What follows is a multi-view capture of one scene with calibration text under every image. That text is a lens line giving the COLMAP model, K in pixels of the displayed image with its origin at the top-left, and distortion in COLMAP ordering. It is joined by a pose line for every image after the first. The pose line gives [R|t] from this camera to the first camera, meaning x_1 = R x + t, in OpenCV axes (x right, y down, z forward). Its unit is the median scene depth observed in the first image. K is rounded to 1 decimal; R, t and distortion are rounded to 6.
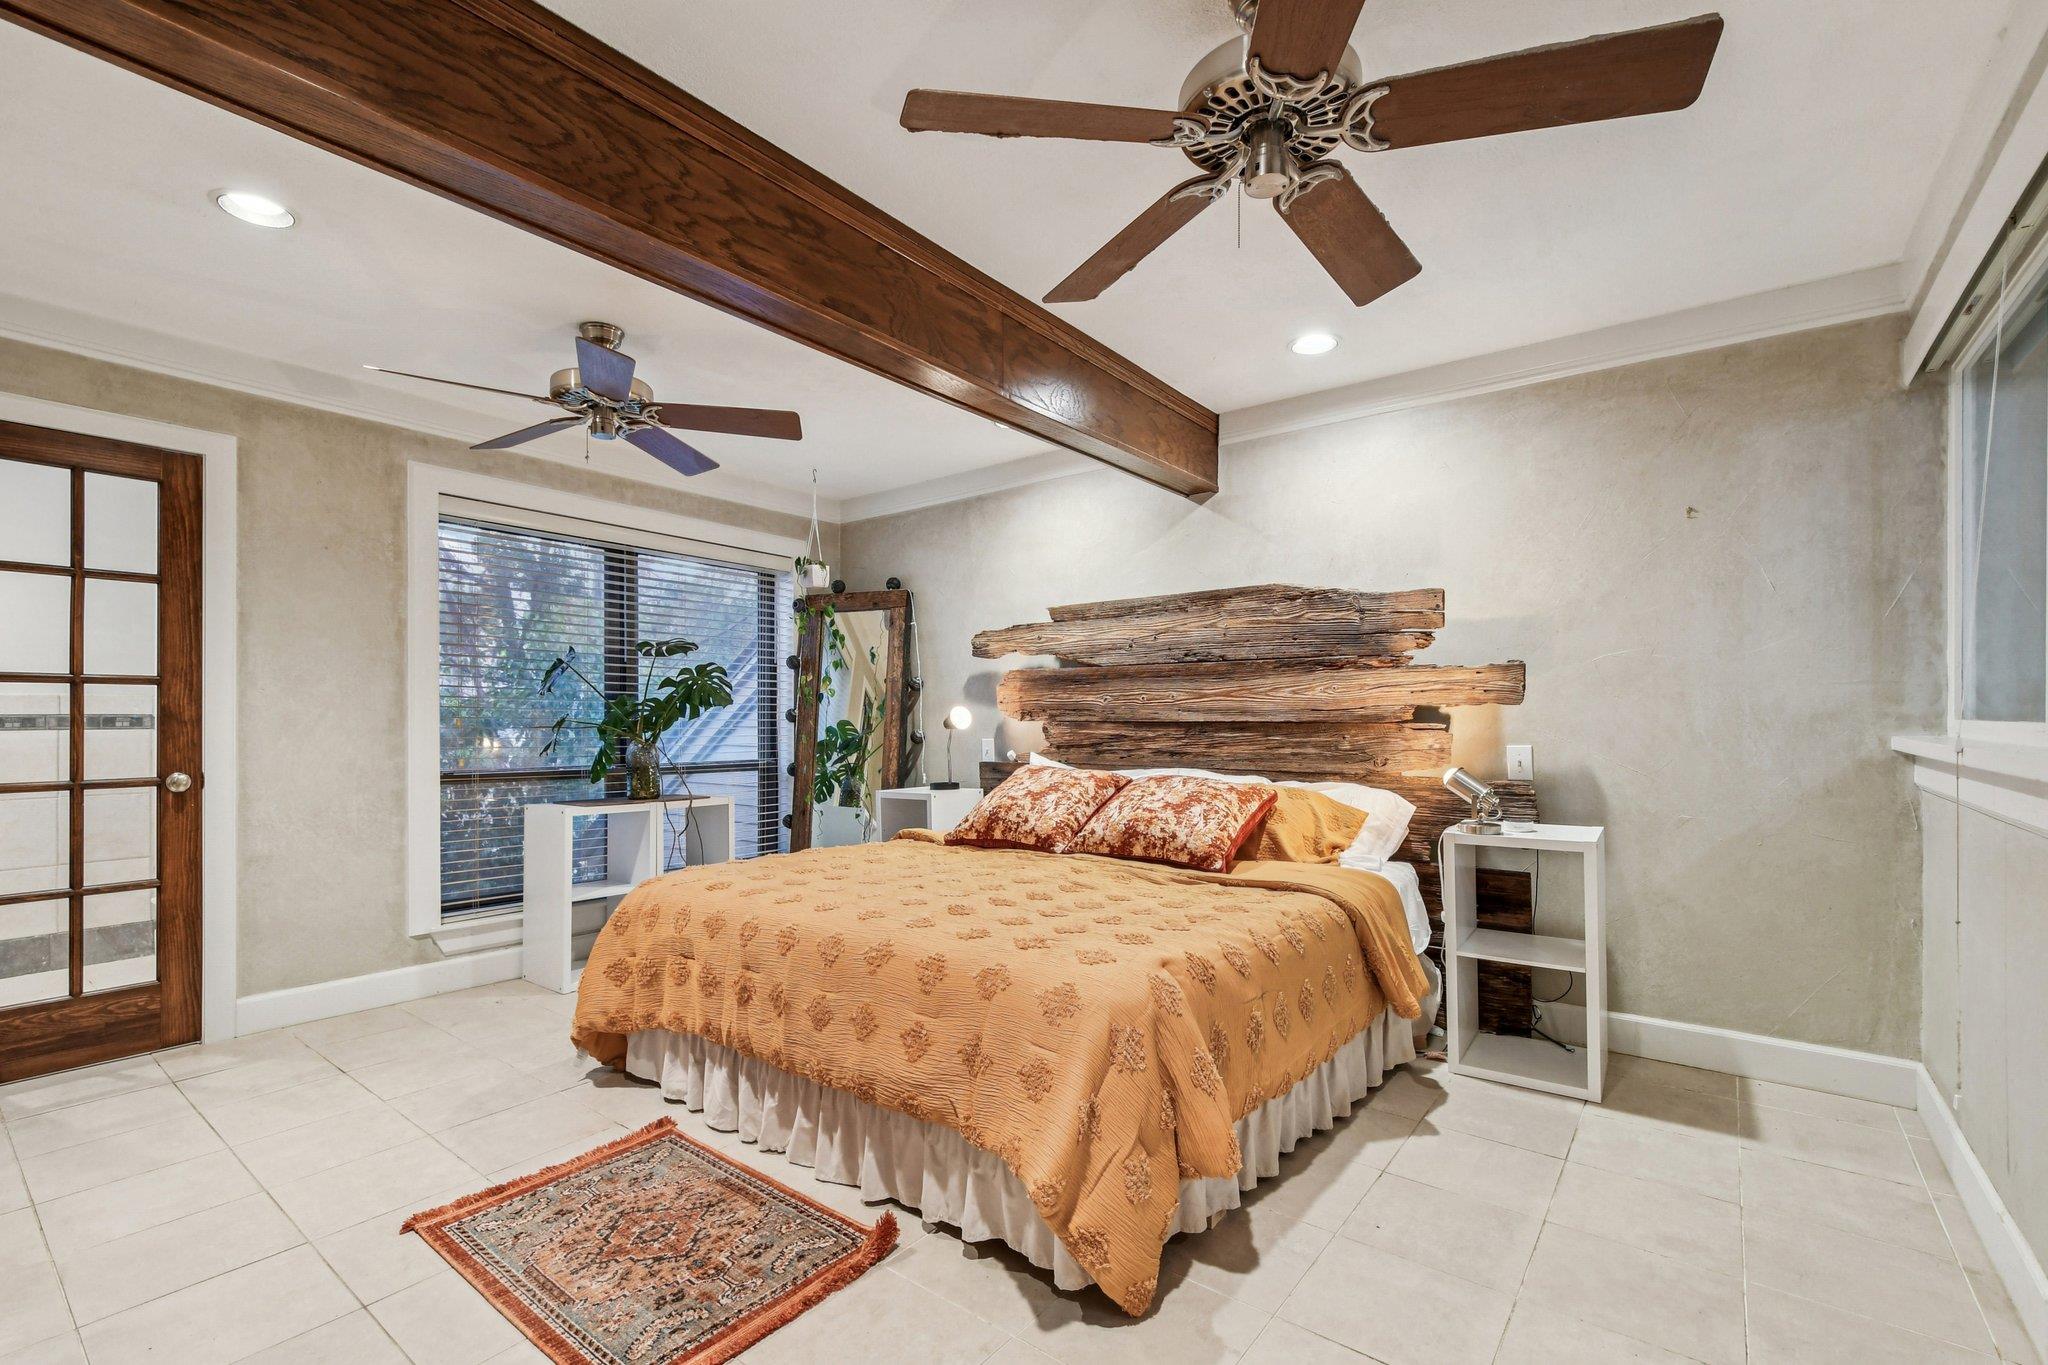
lens RADIAL K [[897.4, 0, 996.1], [0, 897.4, 720.7], [0, 0, 1]] dist [0.010584, -0.001676]
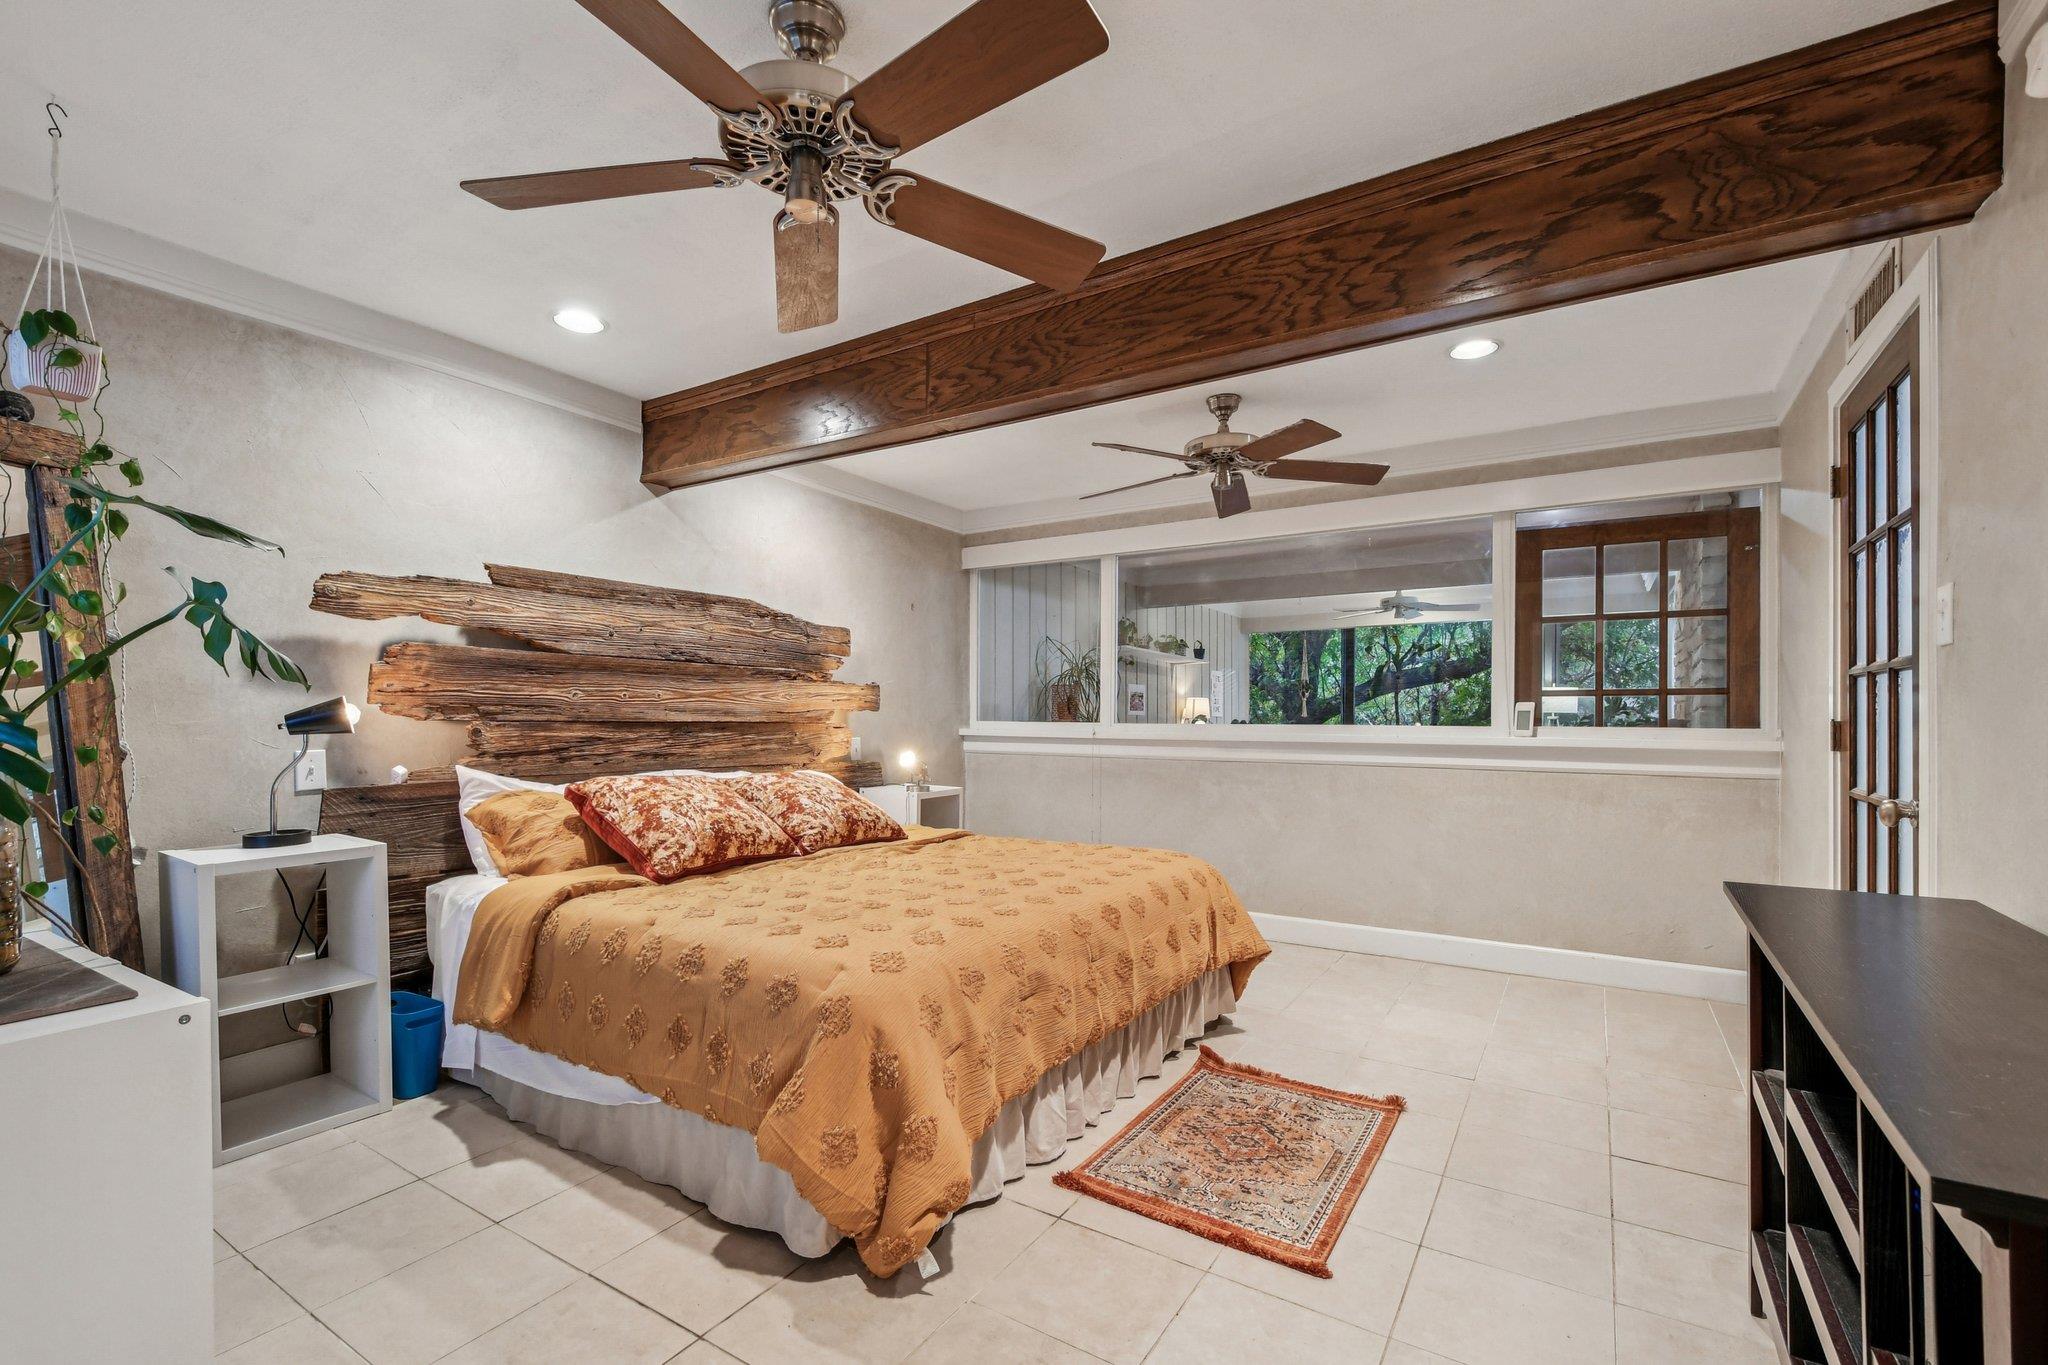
lens RADIAL K [[897.4, 0, 1021.9], [0, 897.4, 724.7], [0, 0, 1]] dist [0.010584, -0.001676]
pose [[-0.110954, -0.004098, 0.993817, -0.824784], [-0.003631, 0.999986, 0.003719, -0.000751], [-0.993819, -0.003196, -0.110967, 0.760809]]
